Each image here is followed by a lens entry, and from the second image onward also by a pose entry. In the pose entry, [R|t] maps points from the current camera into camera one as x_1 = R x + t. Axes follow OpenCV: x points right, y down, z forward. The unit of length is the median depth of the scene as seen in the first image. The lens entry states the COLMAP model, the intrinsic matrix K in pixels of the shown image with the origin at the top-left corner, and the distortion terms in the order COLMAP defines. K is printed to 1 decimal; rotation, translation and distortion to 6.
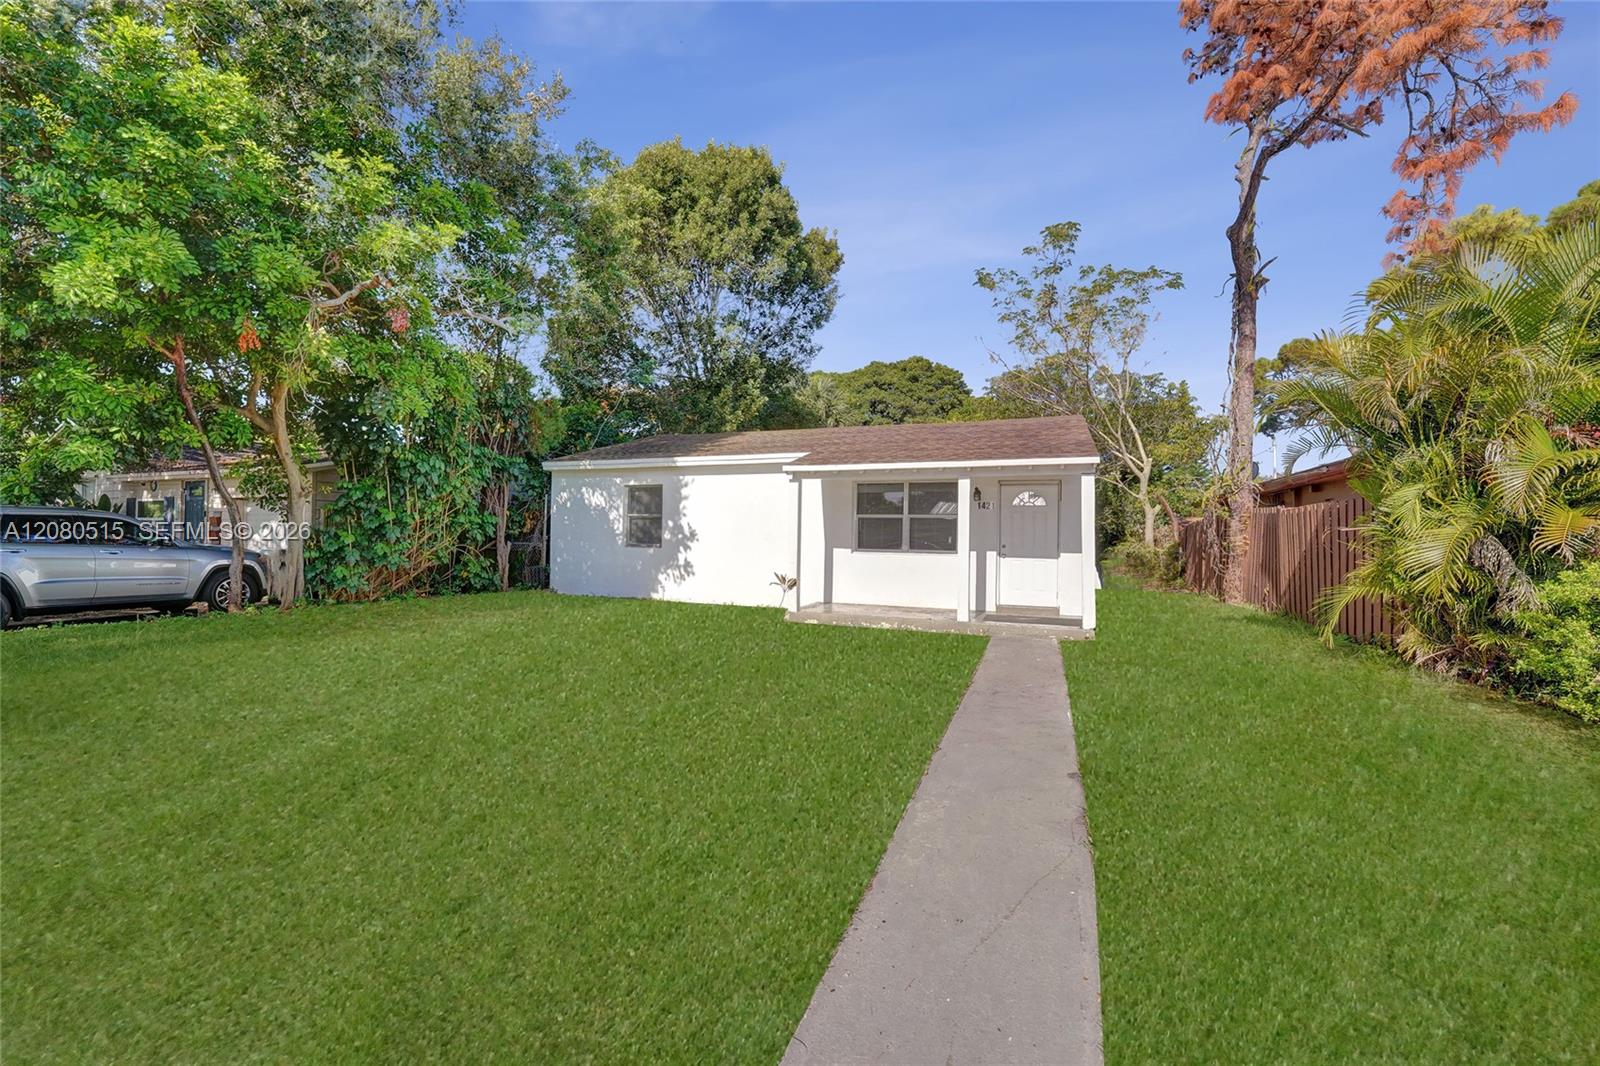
lens RADIAL K [[654.5, 0, 799.6], [0, 654.5, 529.4], [0, 0, 1]] dist [-0.030826, 0.004286]
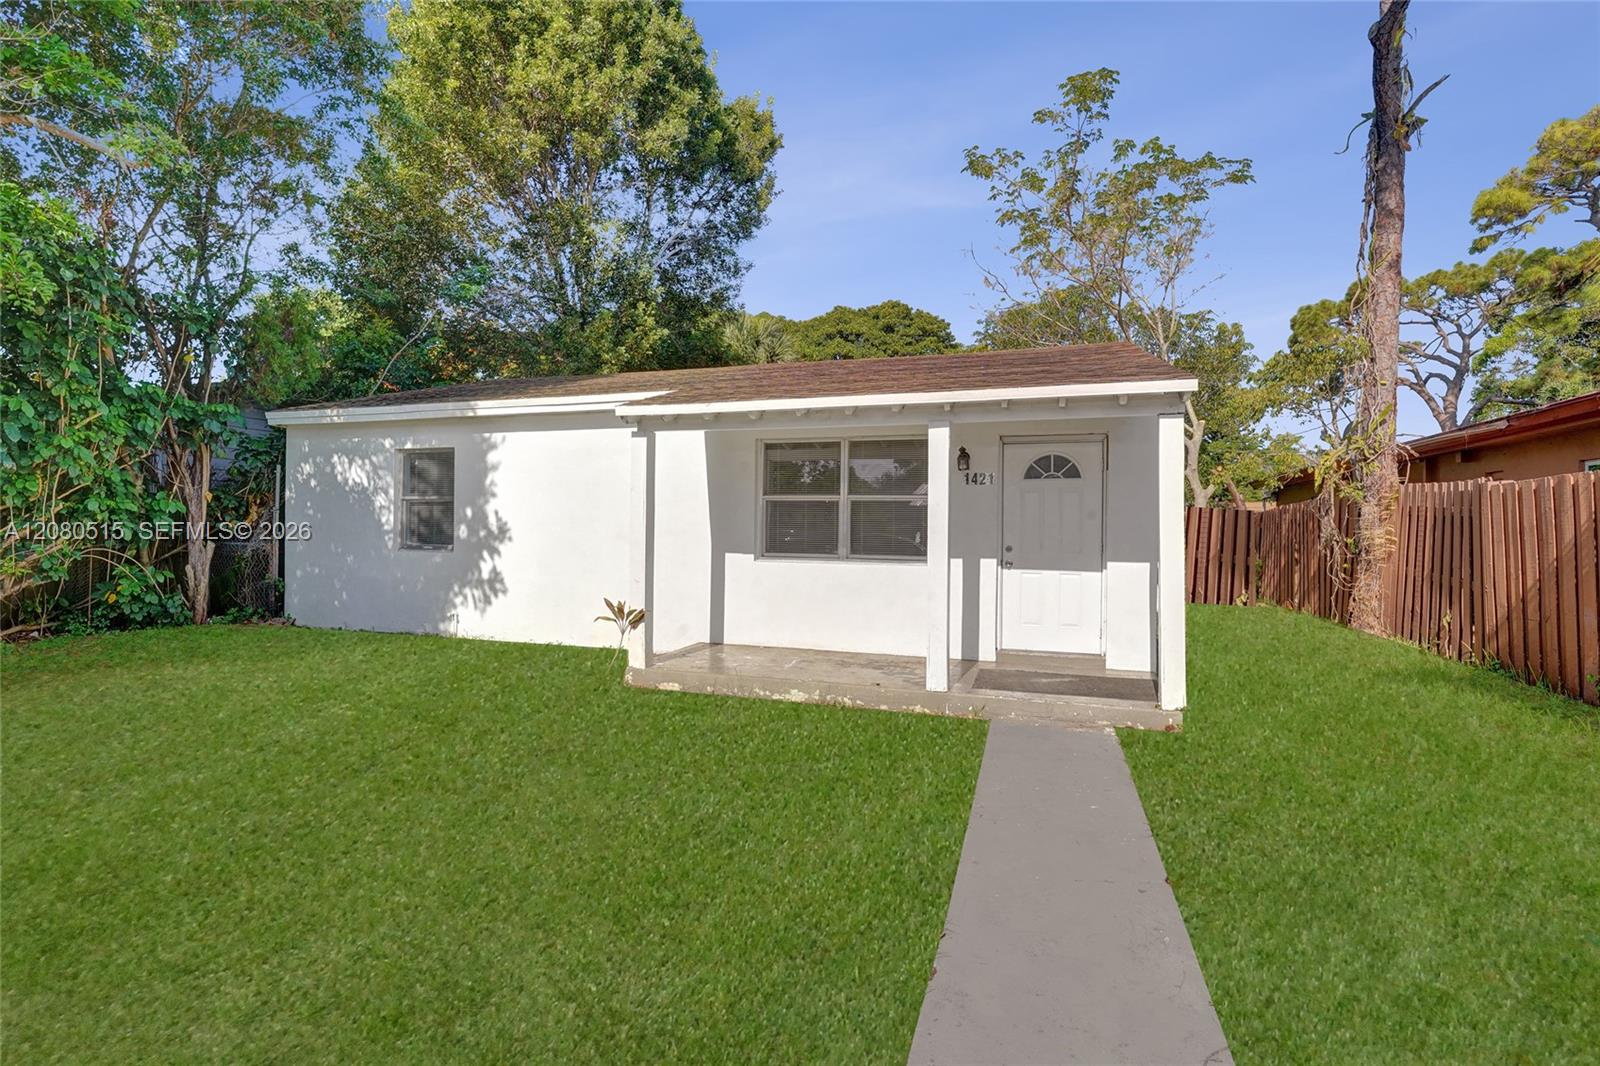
lens RADIAL K [[778.0, 0, 800.0], [0, 778.0, 533.0], [0, 0, 1]] dist [-0.009524, 0.000009]
pose [[0.998594, -0.004983, 0.052774, 0.071099], [0.004029, 0.999827, 0.018178, -0.001151], [-0.052856, -0.017940, 0.998441, 0.250912]]
